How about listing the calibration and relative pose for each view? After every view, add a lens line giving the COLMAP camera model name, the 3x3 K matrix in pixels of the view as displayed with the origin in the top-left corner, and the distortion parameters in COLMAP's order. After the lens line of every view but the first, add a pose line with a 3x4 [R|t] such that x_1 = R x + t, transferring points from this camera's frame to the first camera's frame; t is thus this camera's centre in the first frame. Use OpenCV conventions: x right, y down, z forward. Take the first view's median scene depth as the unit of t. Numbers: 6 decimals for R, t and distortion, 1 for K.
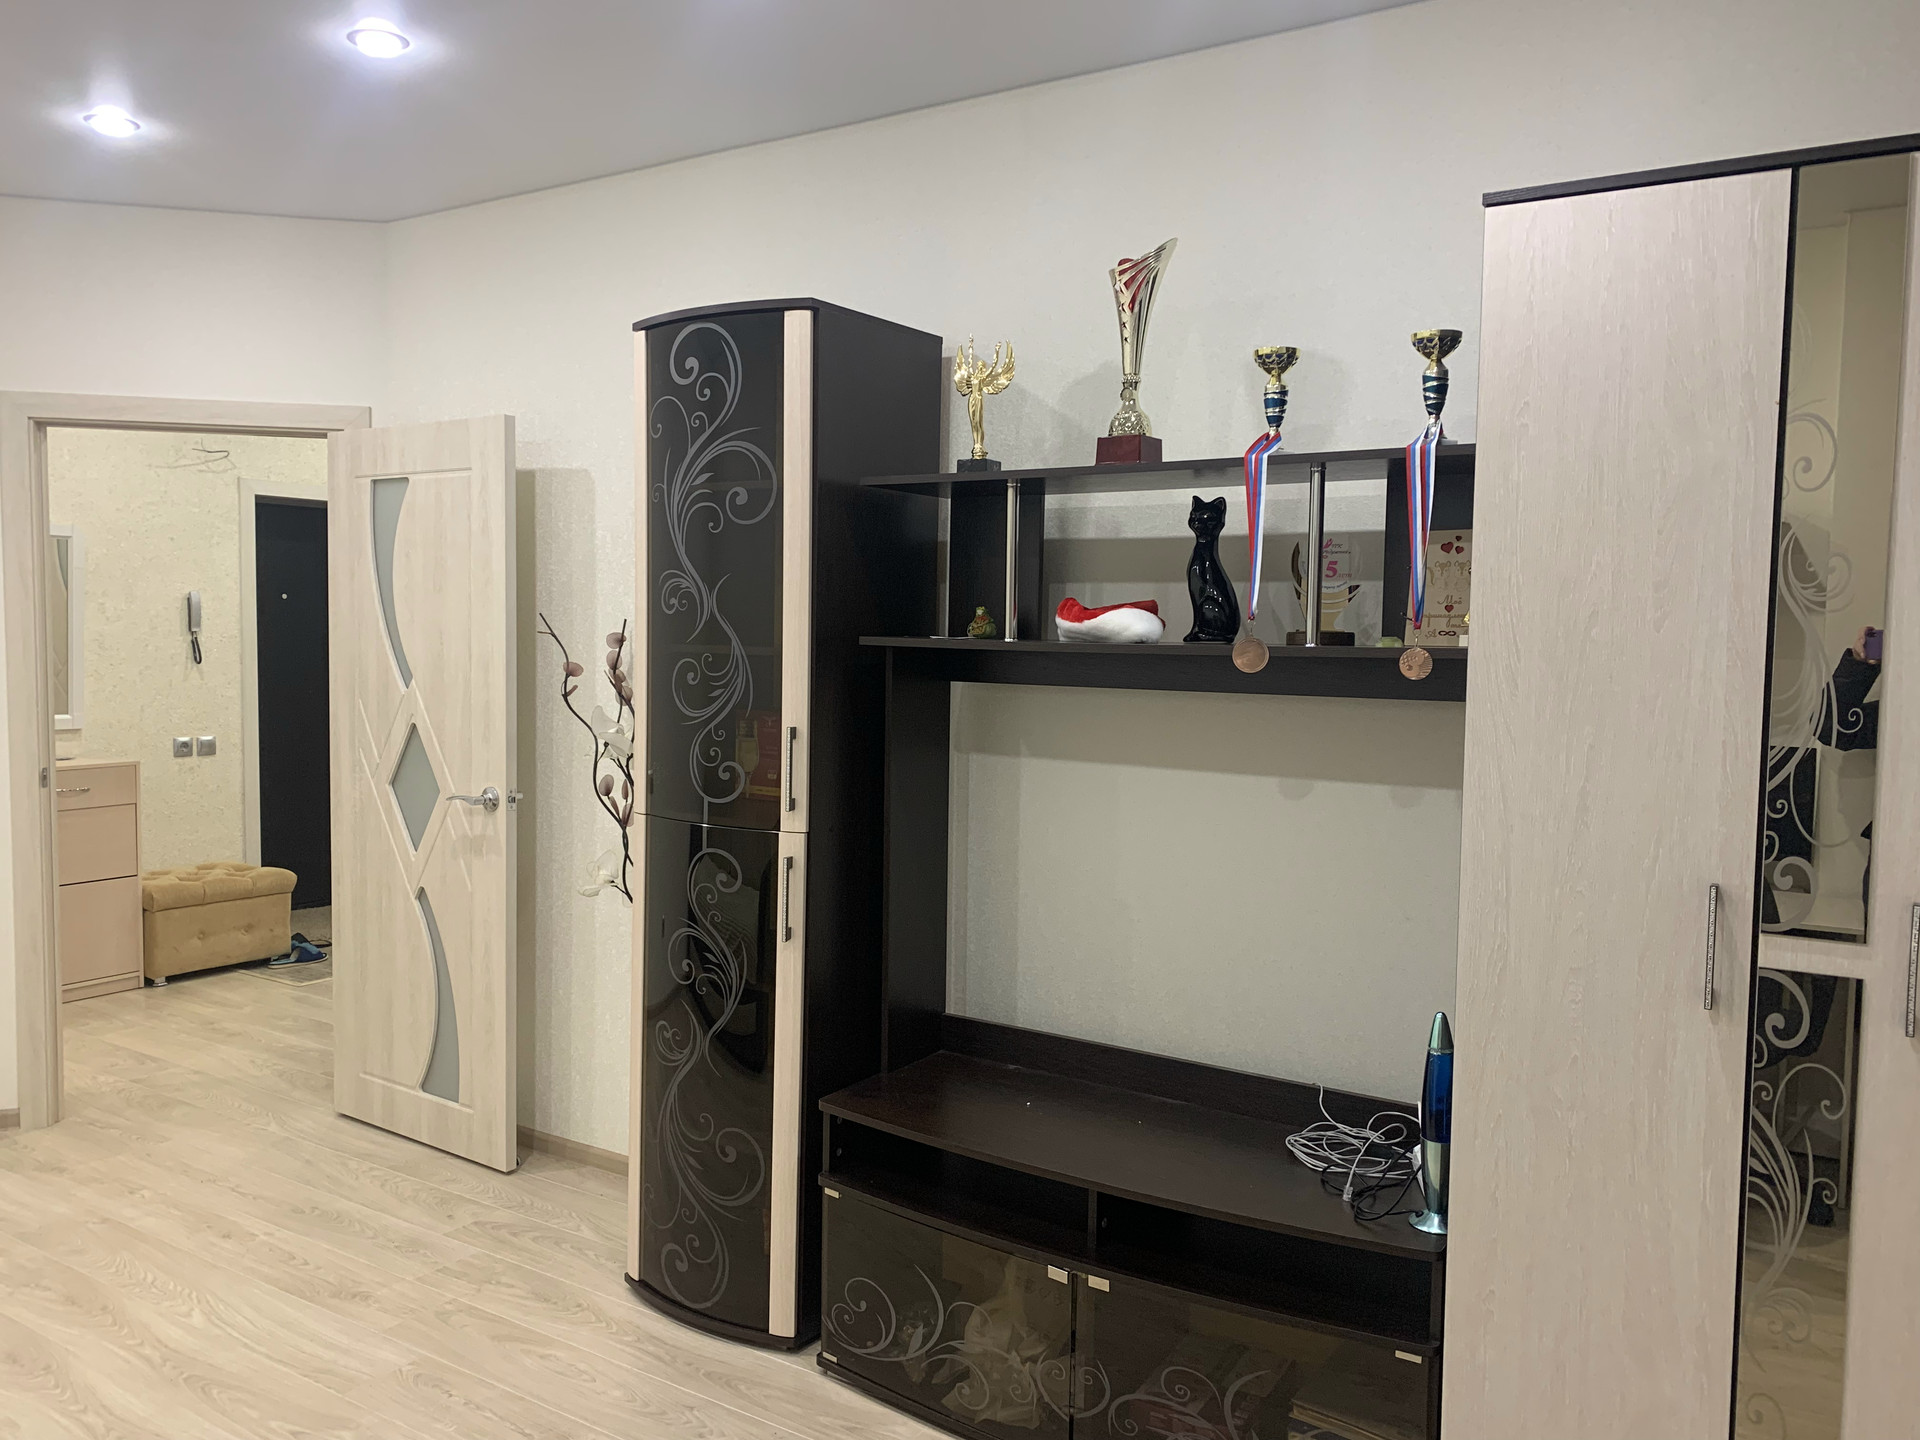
lens RADIAL K [[1452.6, 0, 953.2], [0, 1452.6, 730.2], [0, 0, 1]] dist [0.042803, -0.045926]
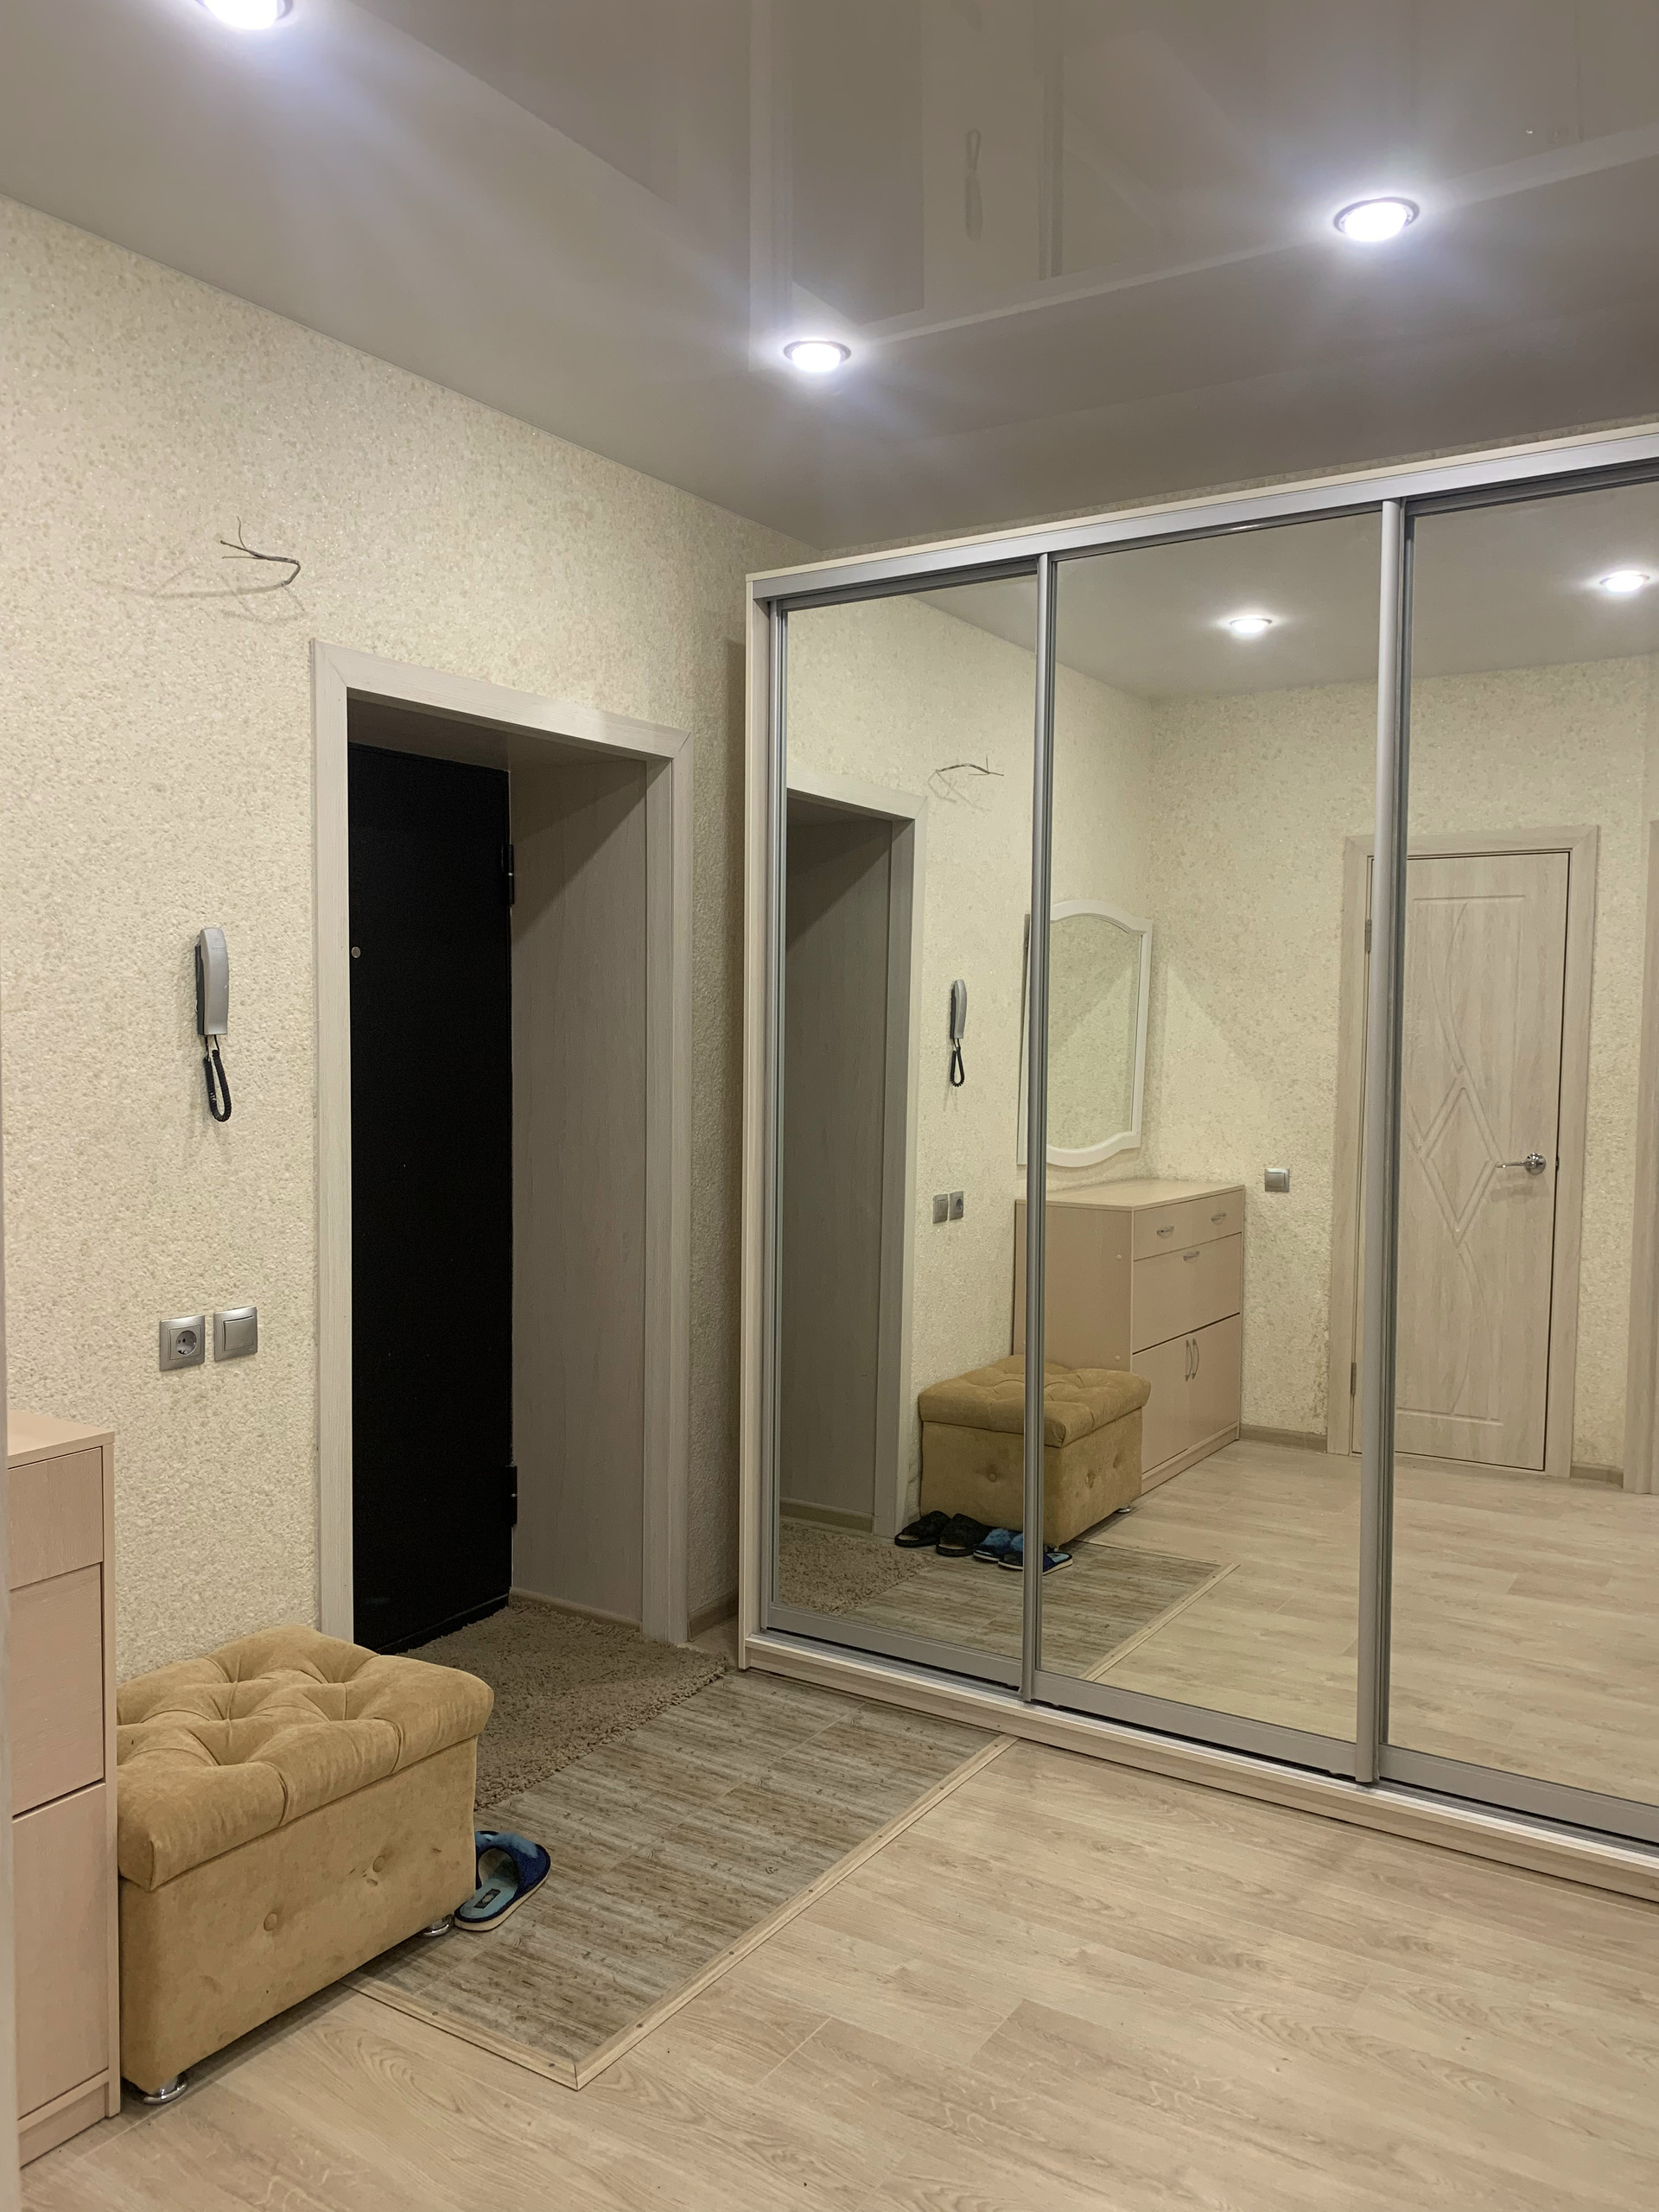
lens RADIAL K [[1673.5, 0, 836.1], [0, 1673.5, 1100.9], [0, 0, 1]] dist [0.042803, -0.045926]
pose [[0.999882, -0.013552, 0.007168, -0.360306], [0.013740, 0.999542, -0.026964, -0.036603], [-0.006799, 0.027059, 0.999611, 0.564934]]
